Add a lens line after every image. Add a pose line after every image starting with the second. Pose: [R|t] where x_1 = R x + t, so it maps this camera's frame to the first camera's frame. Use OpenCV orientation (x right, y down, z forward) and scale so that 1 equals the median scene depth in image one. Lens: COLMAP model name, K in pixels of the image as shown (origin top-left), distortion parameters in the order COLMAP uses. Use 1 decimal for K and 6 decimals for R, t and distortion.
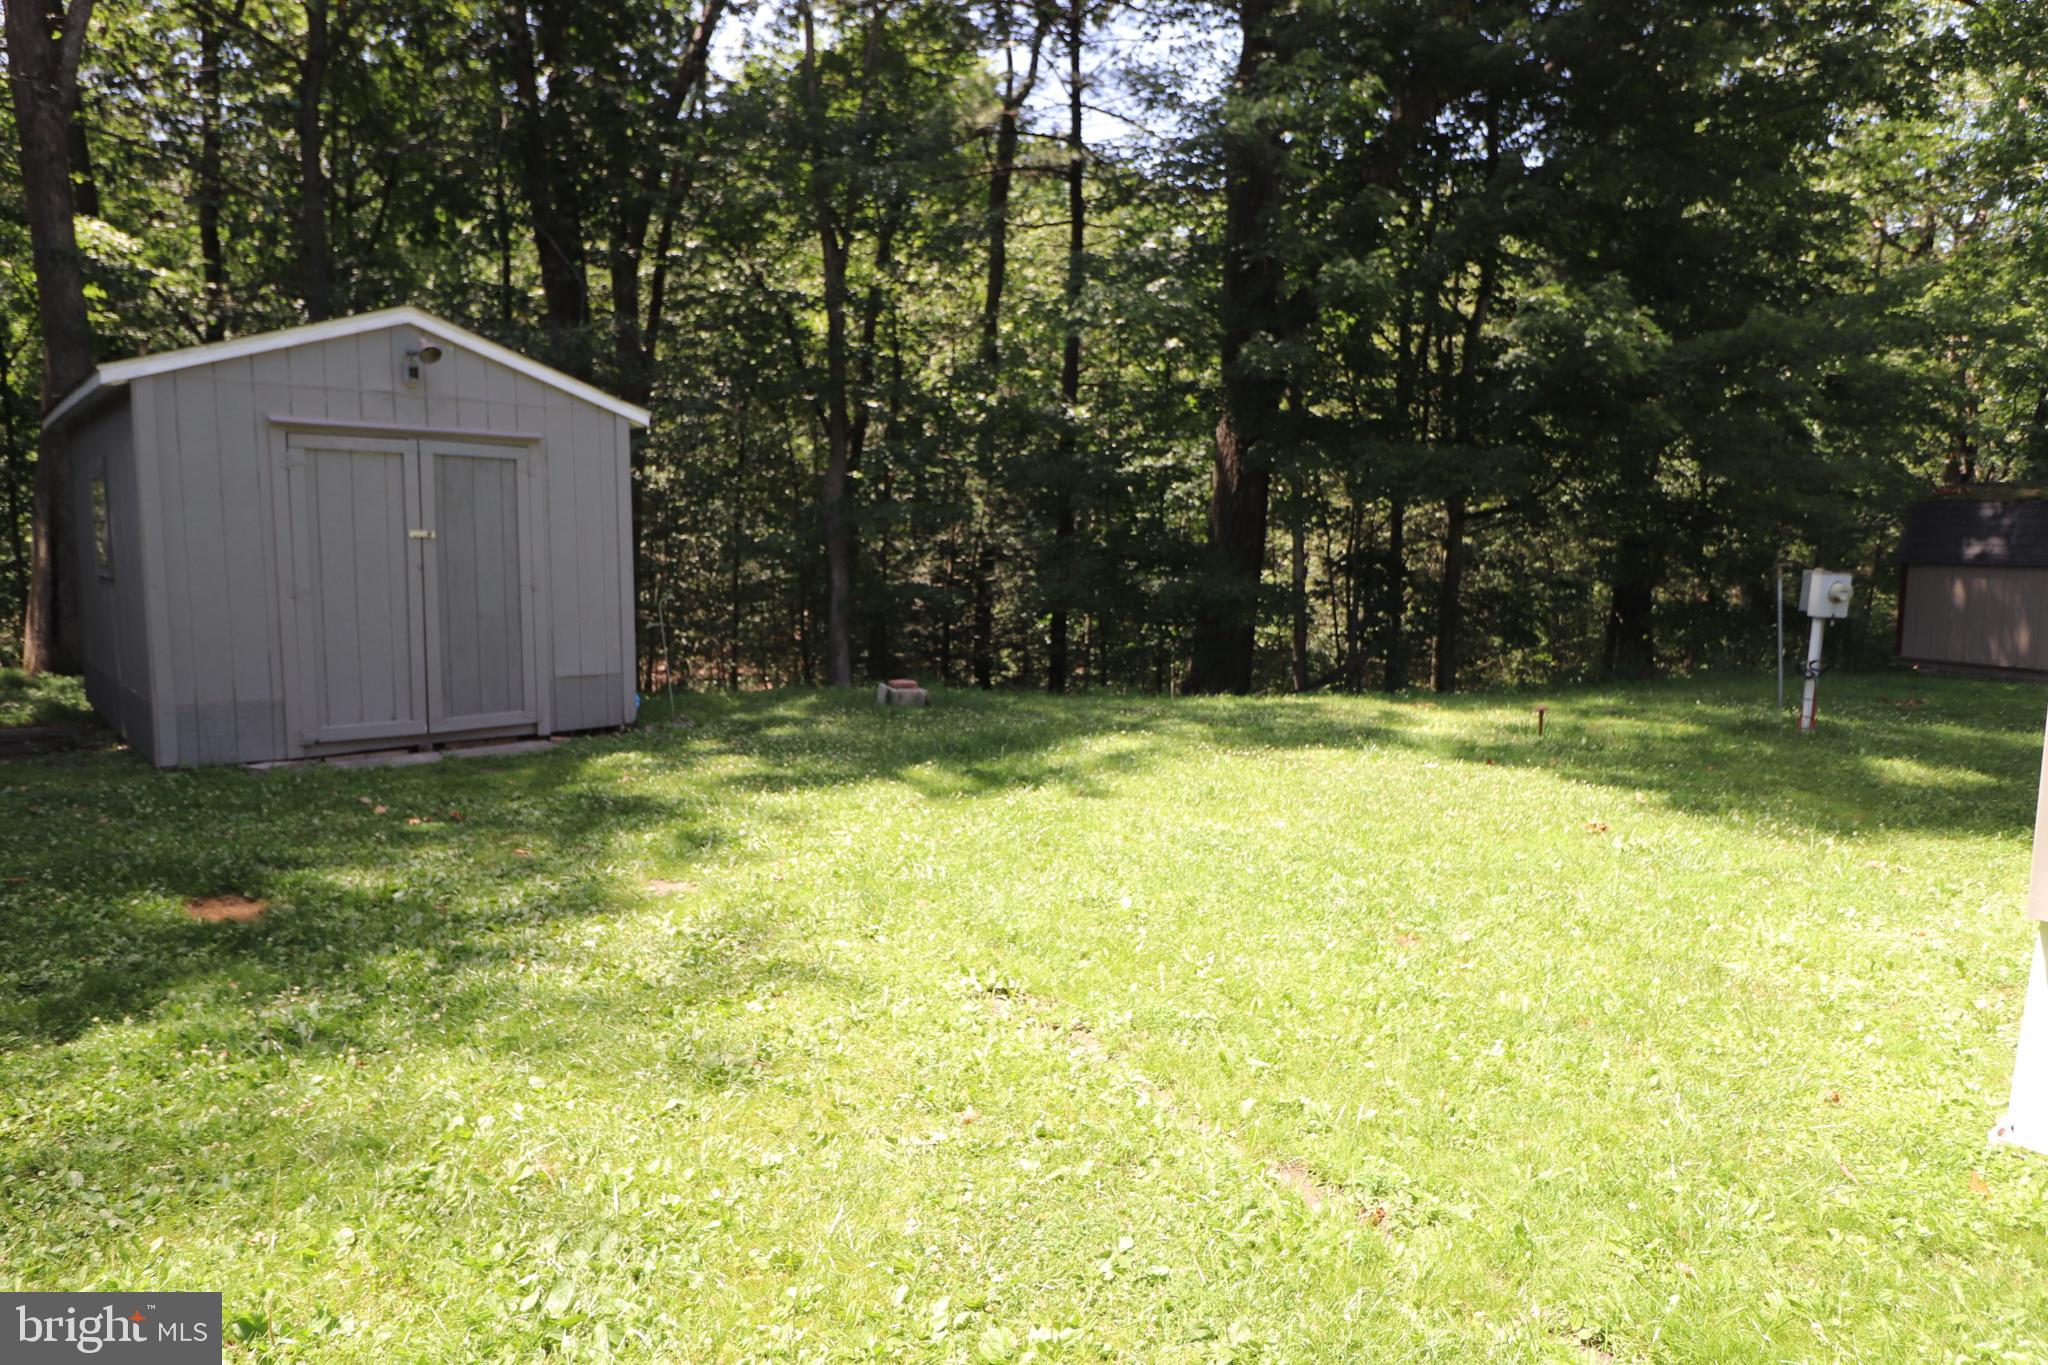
lens RADIAL K [[1222.2, 0, 1027.4], [0, 1222.2, 676.3], [0, 0, 1]] dist [-0.006926, -0.005352]
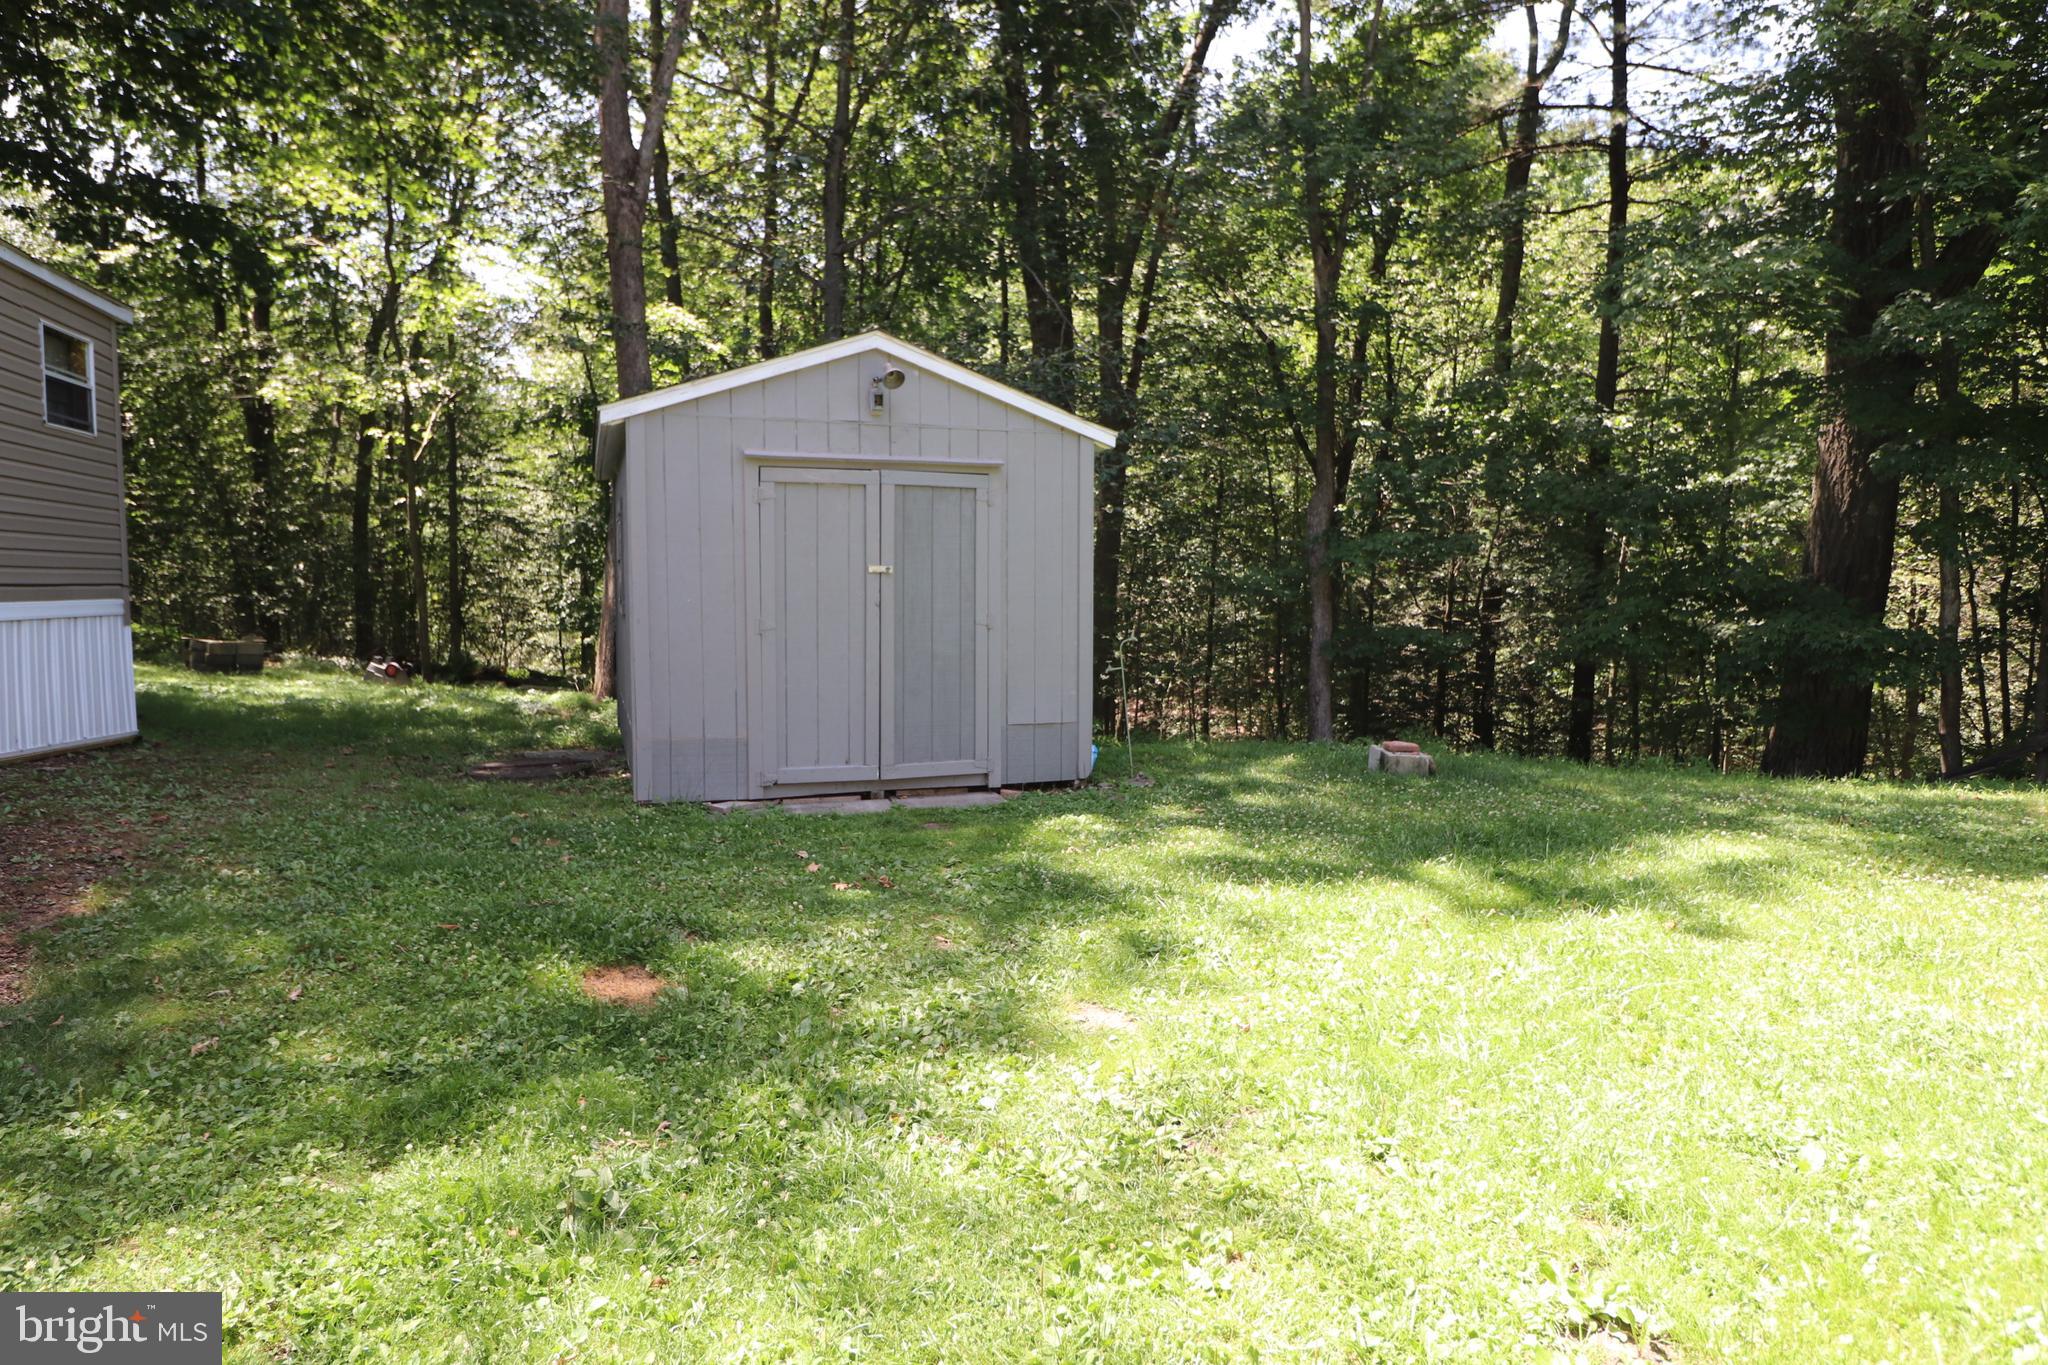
lens RADIAL K [[1222.2, 0, 1026.0], [0, 1222.2, 686.7], [0, 0, 1]] dist [-0.006926, -0.005352]
pose [[0.927109, 0.025920, -0.373894, -0.033889], [-0.035430, 0.999199, -0.018584, -0.011565], [0.373113, 0.030476, 0.927285, 0.160288]]
